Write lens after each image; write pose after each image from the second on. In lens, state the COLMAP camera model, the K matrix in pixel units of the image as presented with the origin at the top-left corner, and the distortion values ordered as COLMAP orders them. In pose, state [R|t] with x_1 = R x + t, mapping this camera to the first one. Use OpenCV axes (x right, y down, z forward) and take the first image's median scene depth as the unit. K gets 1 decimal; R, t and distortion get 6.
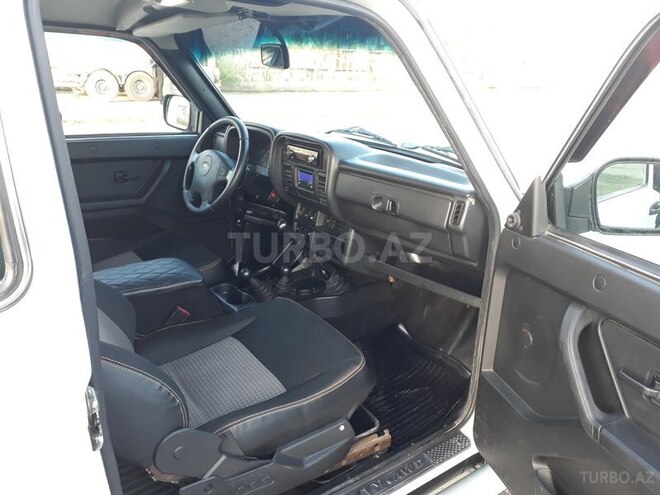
lens RADIAL K [[525.4, 0, 331.8], [0, 525.4, 243.8], [0, 0, 1]] dist [0.075497, -0.087340]
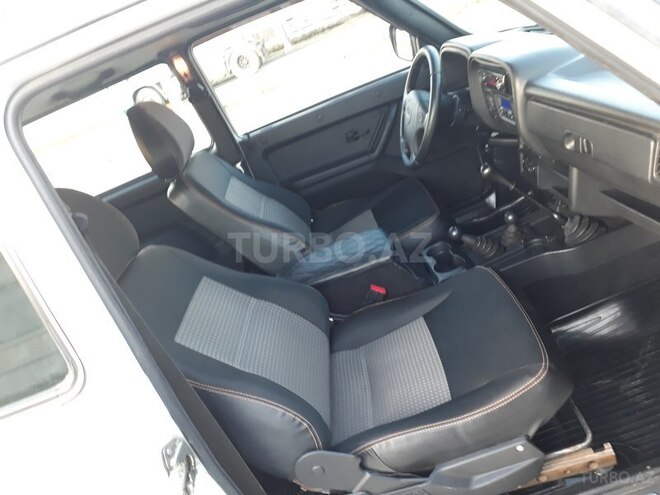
lens RADIAL K [[525.4, 0, 332.9], [0, 525.4, 249.1], [0, 0, 1]] dist [0.075497, -0.087340]
pose [[0.769242, -0.073478, -0.634718, 0.313789], [0.220793, 0.962742, 0.156138, -0.132187], [0.599597, -0.260249, 0.756805, 0.253867]]
